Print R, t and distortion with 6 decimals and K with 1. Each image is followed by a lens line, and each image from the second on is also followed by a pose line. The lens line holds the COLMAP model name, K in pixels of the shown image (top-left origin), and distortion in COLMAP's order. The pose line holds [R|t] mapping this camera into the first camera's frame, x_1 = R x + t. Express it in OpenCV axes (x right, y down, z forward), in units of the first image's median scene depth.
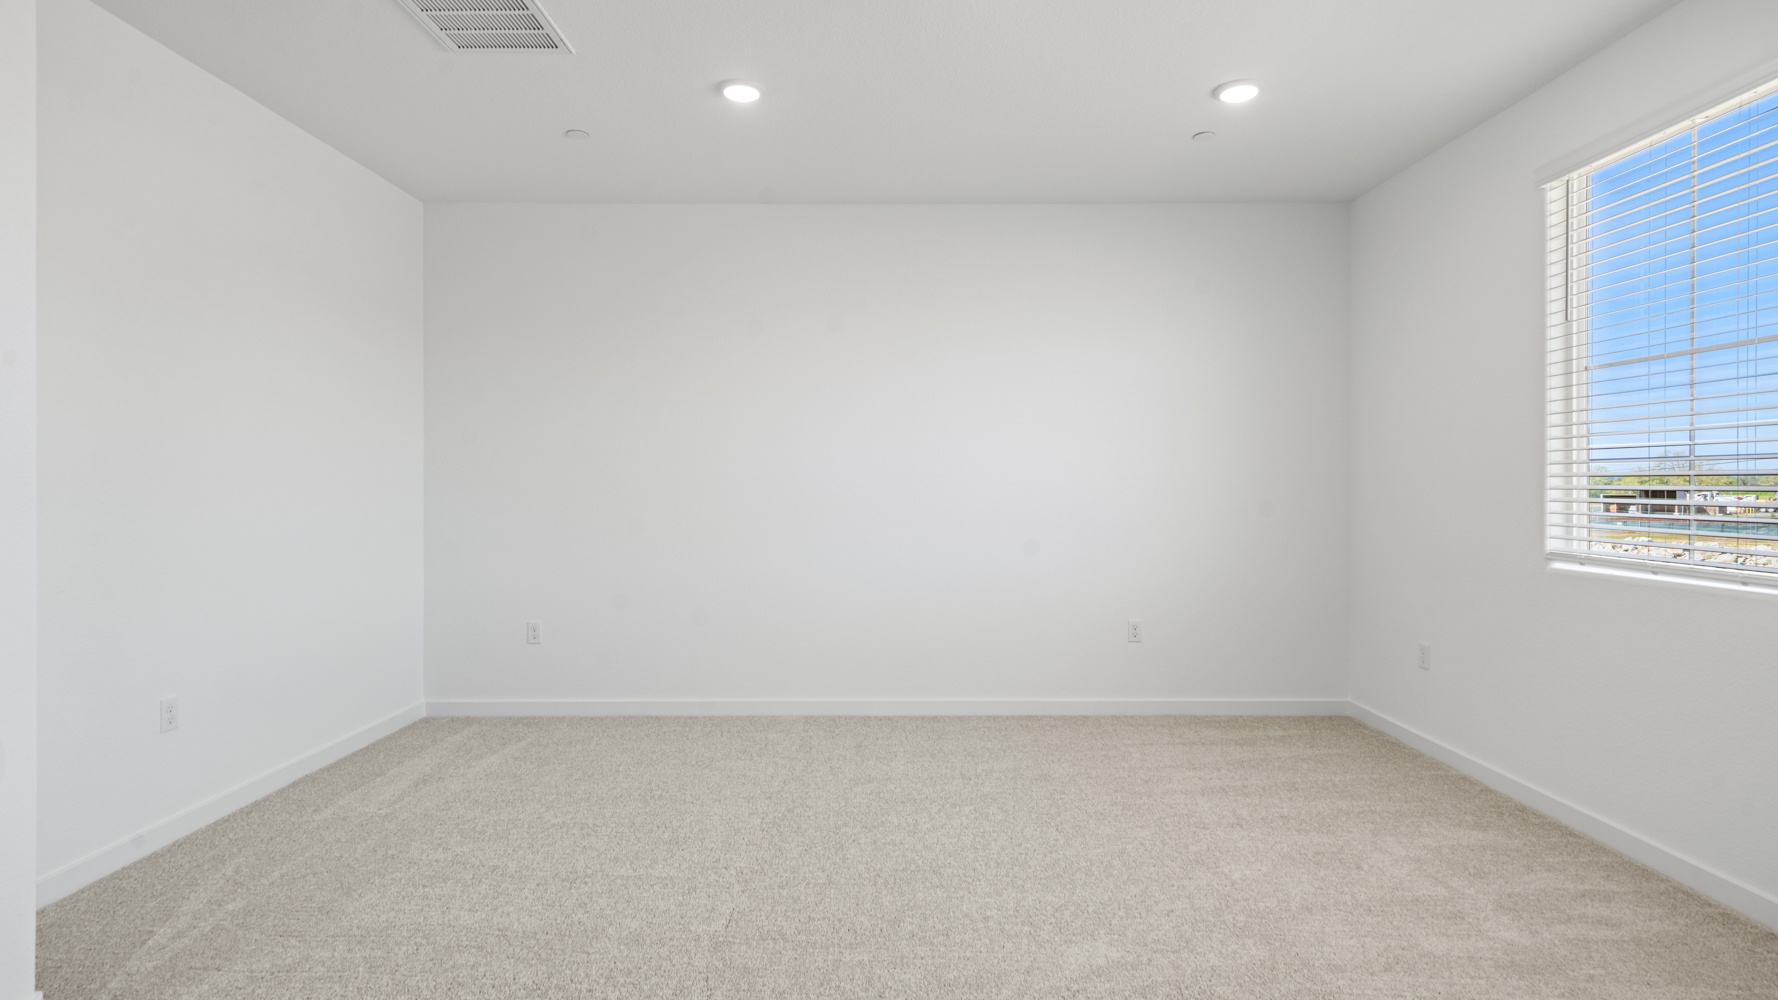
lens RADIAL K [[876.3, 0, 889.0], [0, 876.3, 500.0], [0, 0, 1]] dist [-0.000497, 0.000681]
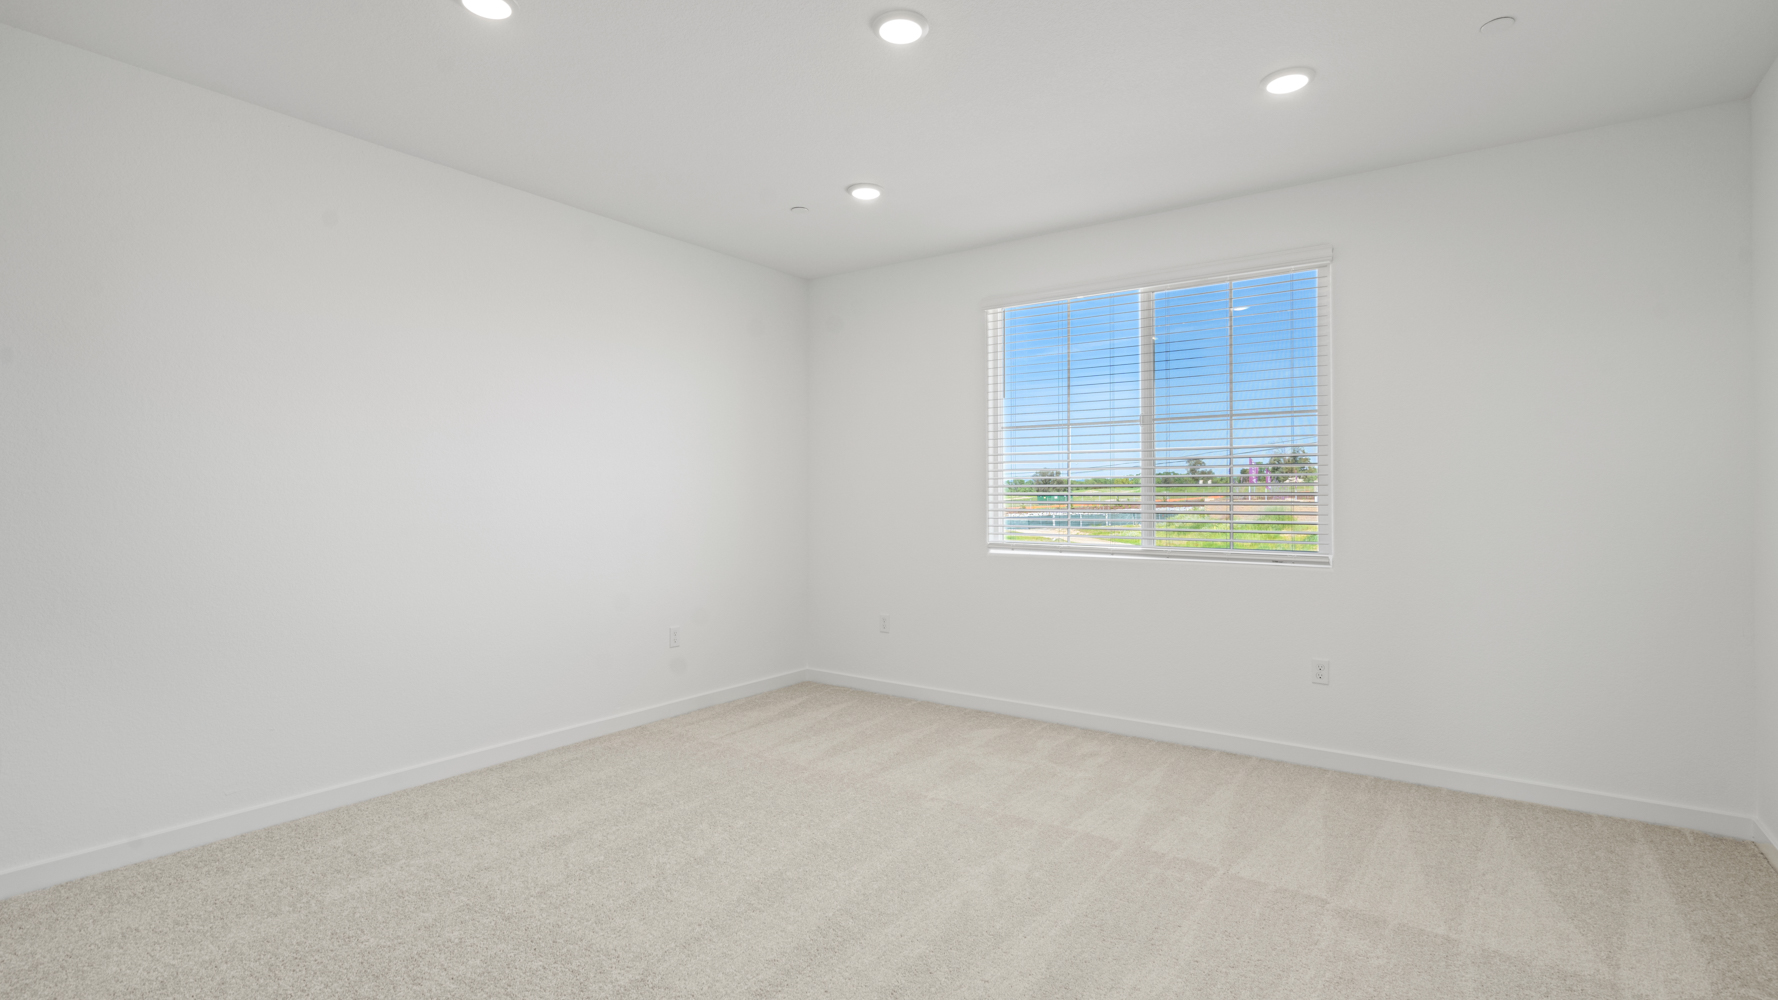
lens RADIAL K [[845.7, 0, 878.2], [0, 845.7, 491.7], [0, 0, 1]] dist [-0.000337, 0.000257]
pose [[0.583751, 0.002933, 0.811928, -0.595310], [0.014755, 0.999790, -0.014220, -0.013865], [-0.811799, 0.020281, 0.583585, 0.274004]]
